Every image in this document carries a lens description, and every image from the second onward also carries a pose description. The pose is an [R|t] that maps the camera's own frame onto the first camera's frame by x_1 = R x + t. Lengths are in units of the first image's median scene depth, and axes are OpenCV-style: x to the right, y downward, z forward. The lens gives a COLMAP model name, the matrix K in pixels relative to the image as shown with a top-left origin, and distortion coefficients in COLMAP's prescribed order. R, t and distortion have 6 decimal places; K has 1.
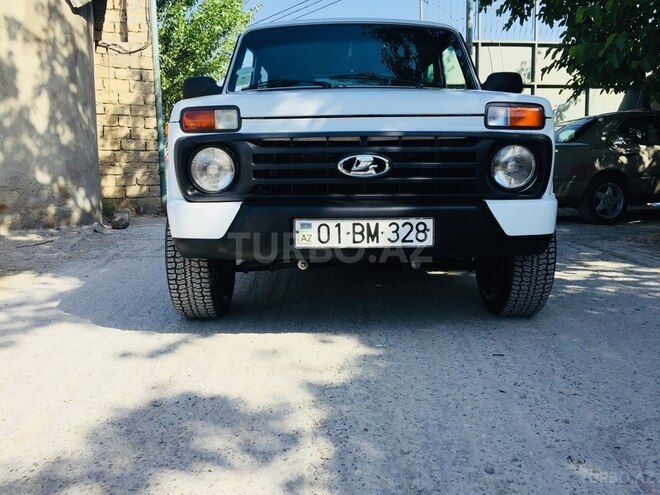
lens RADIAL K [[554.1, 0, 329.3], [0, 554.1, 249.4], [0, 0, 1]] dist [0.027240, -0.022338]
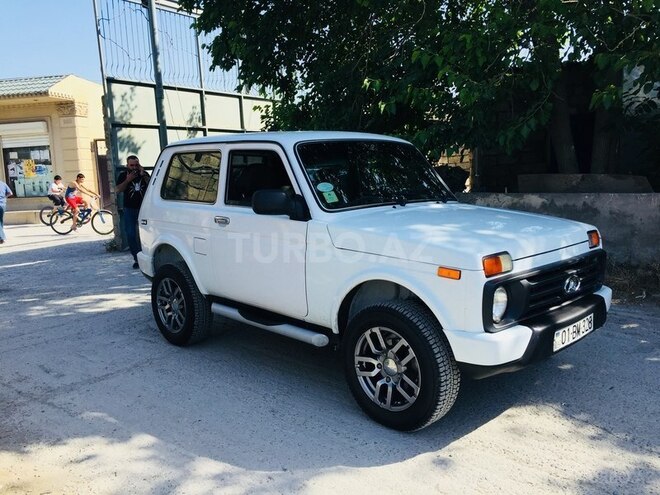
lens RADIAL K [[554.1, 0, 329.8], [0, 554.1, 247.0], [0, 0, 1]] dist [0.027240, -0.022338]
pose [[0.708133, -0.094238, 0.699762, -0.245126], [0.109942, 0.993682, 0.022564, -0.062360], [-0.697467, 0.060955, 0.714019, 0.067148]]
